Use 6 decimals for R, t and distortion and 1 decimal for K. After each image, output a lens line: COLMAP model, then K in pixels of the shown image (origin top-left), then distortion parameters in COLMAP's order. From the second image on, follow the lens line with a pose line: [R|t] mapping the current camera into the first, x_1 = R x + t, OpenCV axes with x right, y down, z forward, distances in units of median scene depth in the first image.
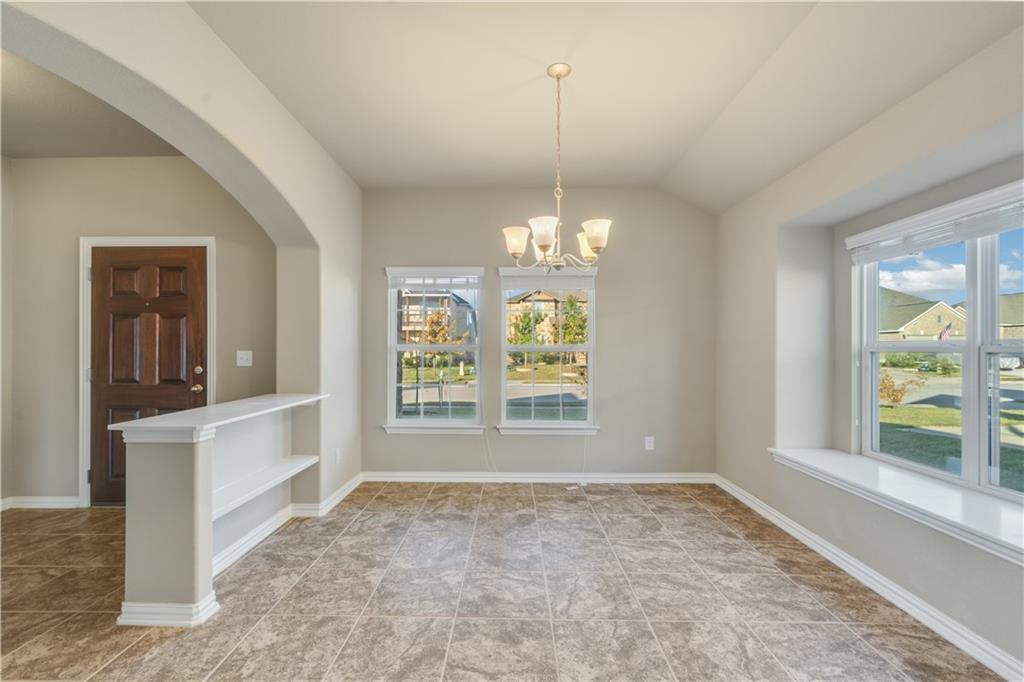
lens RADIAL K [[454.9, 0, 512.0], [0, 454.9, 341.0], [0, 0, 1]] dist [-0.001430, -0.000293]
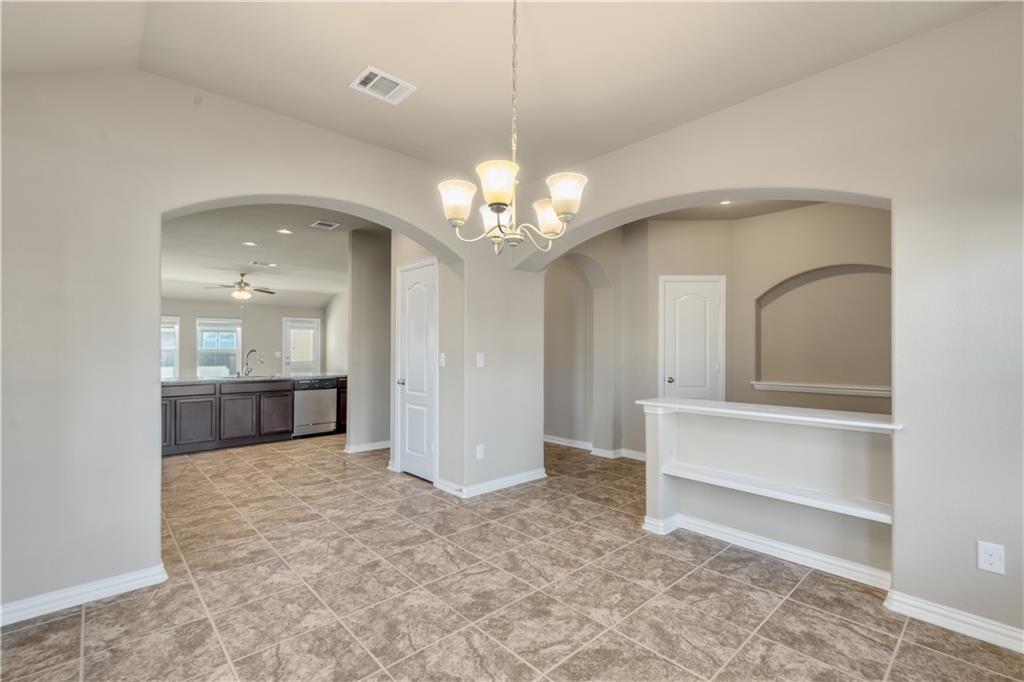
lens RADIAL K [[456.1, 0, 495.2], [0, 456.1, 344.9], [0, 0, 1]] dist [-0.000401, -0.000638]
pose [[-0.748758, -0.011267, -0.662748, 0.444312], [0.006597, 0.999679, -0.024448, 0.015779], [0.662811, -0.022678, -0.748443, 1.112397]]
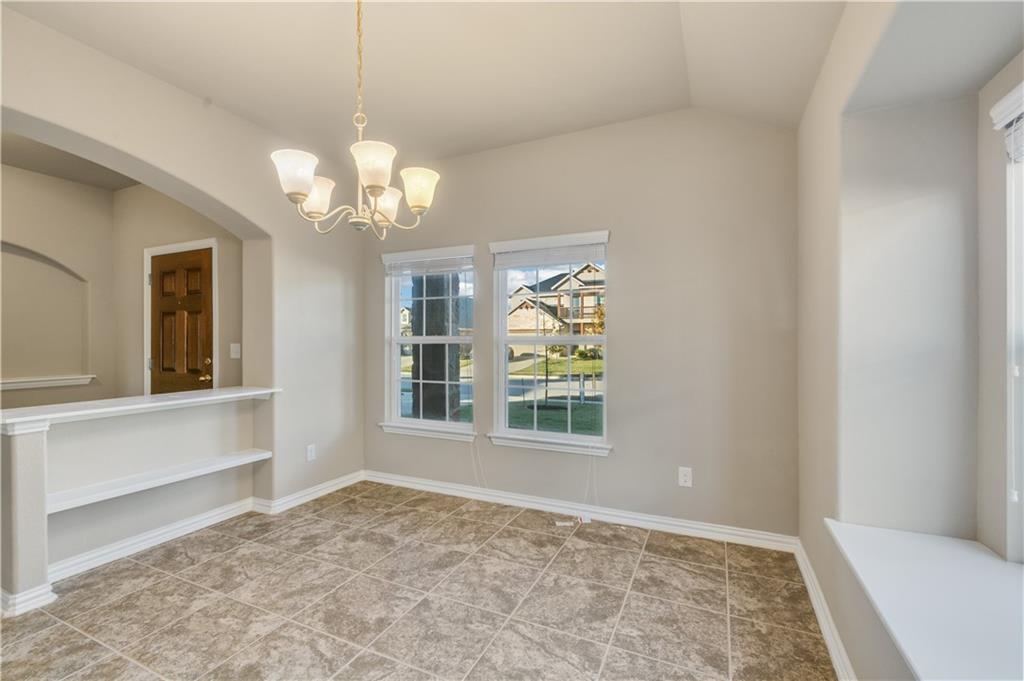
lens RADIAL K [[449.9, 0, 509.8], [0, 449.9, 336.7], [0, 0, 1]] dist [-0.001285, -0.000884]
pose [[0.909207, -0.006690, -0.416291, 0.437248], [0.010061, 0.999932, 0.005906, 0.005696], [0.416223, -0.009558, 0.909212, 0.337314]]
